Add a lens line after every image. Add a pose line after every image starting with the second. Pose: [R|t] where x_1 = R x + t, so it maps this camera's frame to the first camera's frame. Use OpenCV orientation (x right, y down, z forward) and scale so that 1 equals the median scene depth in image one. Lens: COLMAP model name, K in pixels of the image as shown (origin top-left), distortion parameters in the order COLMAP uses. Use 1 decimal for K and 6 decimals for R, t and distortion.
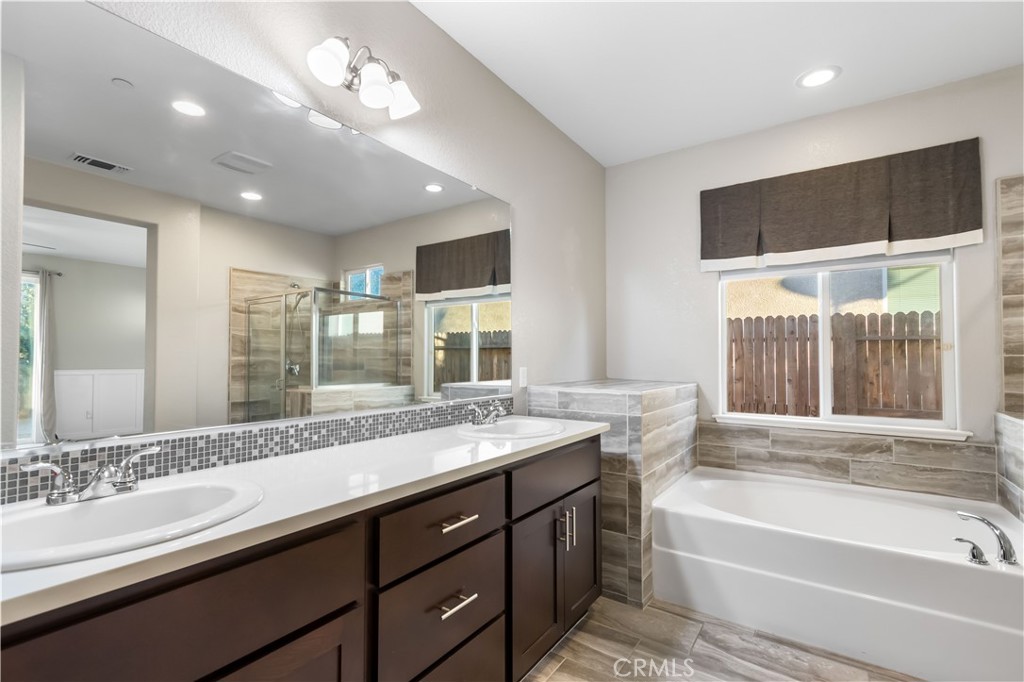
lens RADIAL K [[477.0, 0, 510.4], [0, 477.0, 347.4], [0, 0, 1]] dist [0.007816, -0.003226]
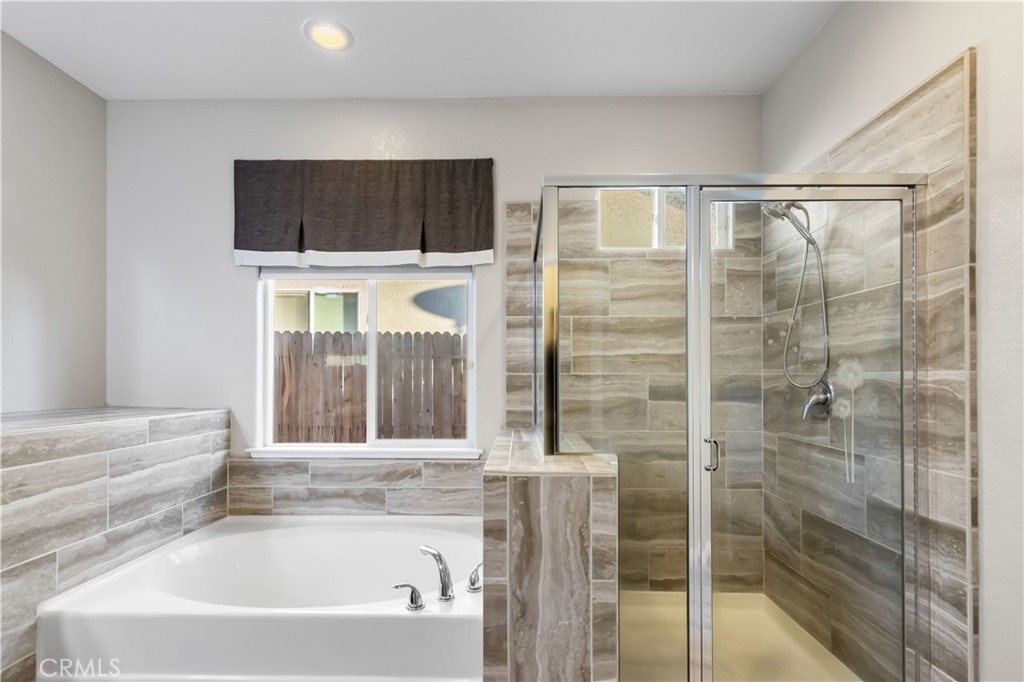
lens RADIAL K [[477.0, 0, 530.8], [0, 477.0, 374.5], [0, 0, 1]] dist [0.007816, -0.003226]
pose [[0.821535, 0.001029, 0.570157, 0.418512], [-0.011492, 0.999825, 0.014754, 0.001859], [-0.570042, -0.018673, 0.821403, 0.104441]]
